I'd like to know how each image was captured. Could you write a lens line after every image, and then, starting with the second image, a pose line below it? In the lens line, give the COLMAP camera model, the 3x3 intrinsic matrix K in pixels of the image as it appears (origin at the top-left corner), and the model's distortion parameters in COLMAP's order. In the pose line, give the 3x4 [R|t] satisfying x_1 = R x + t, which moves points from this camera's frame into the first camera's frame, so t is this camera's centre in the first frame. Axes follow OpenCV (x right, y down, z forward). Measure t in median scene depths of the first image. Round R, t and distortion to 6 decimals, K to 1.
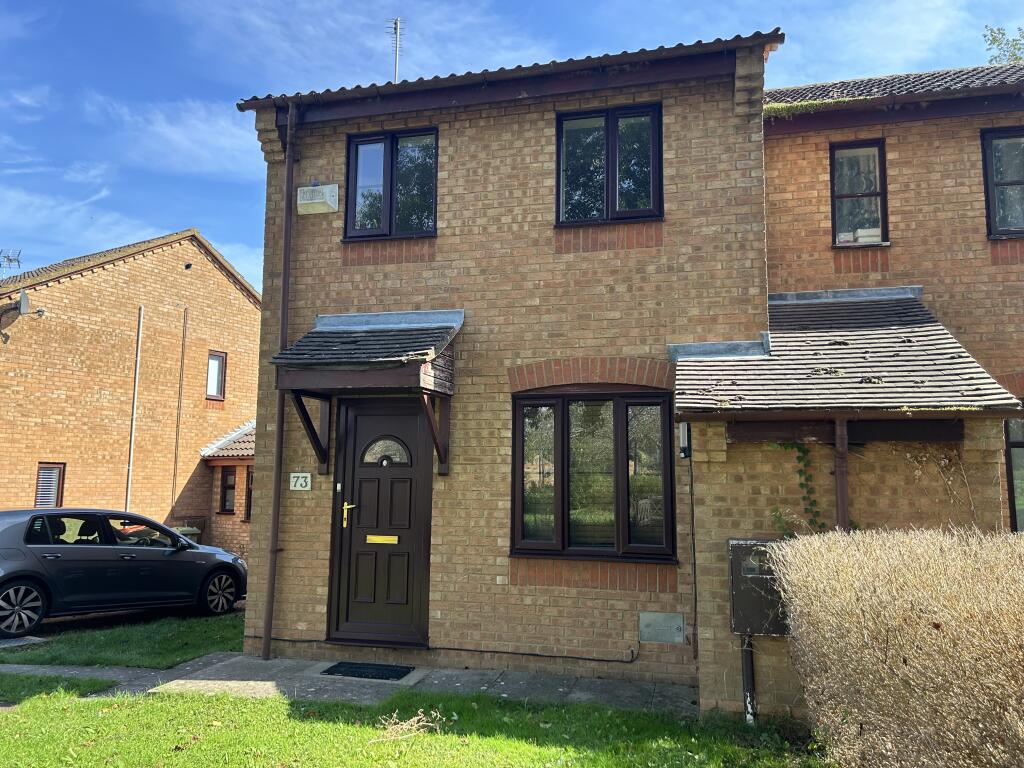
lens RADIAL K [[775.5, 0, 509.4], [0, 775.5, 393.3], [0, 0, 1]] dist [0.045711, -0.044387]
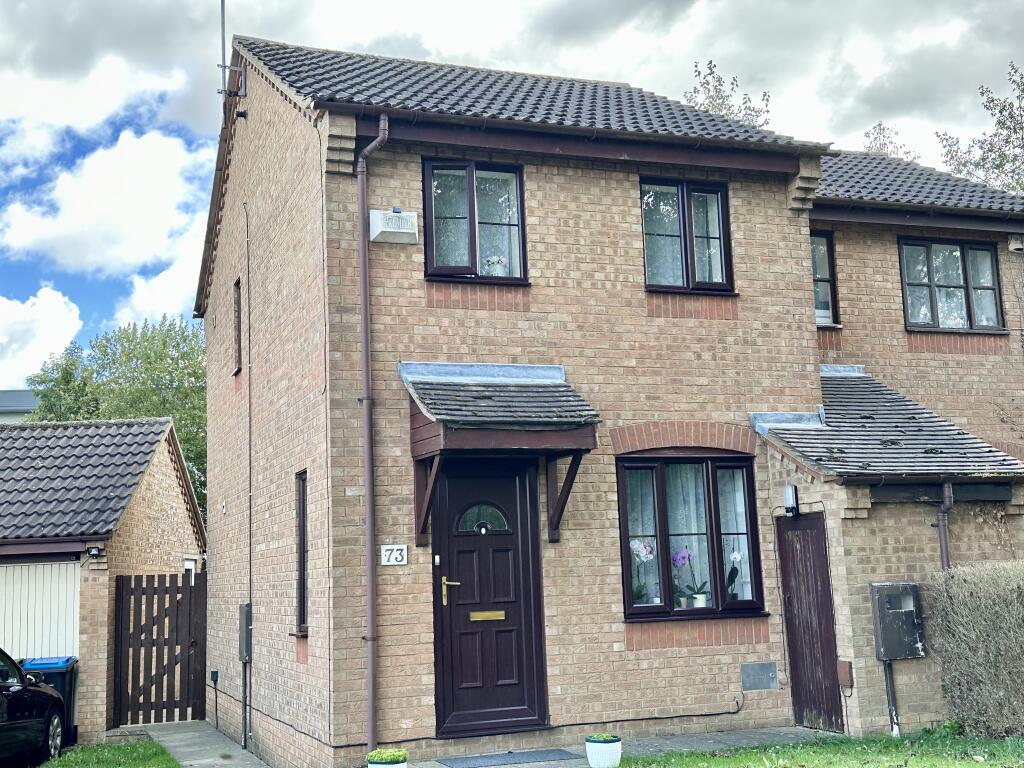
lens RADIAL K [[1217.9, 0, 512.0], [0, 1217.9, 379.4], [0, 0, 1]] dist [0.065898, 0.000000]
pose [[0.822407, 0.046484, 0.566998, -0.977411], [-0.018422, 0.998310, -0.055124, -0.008567], [-0.568602, 0.034889, 0.821873, -0.194460]]
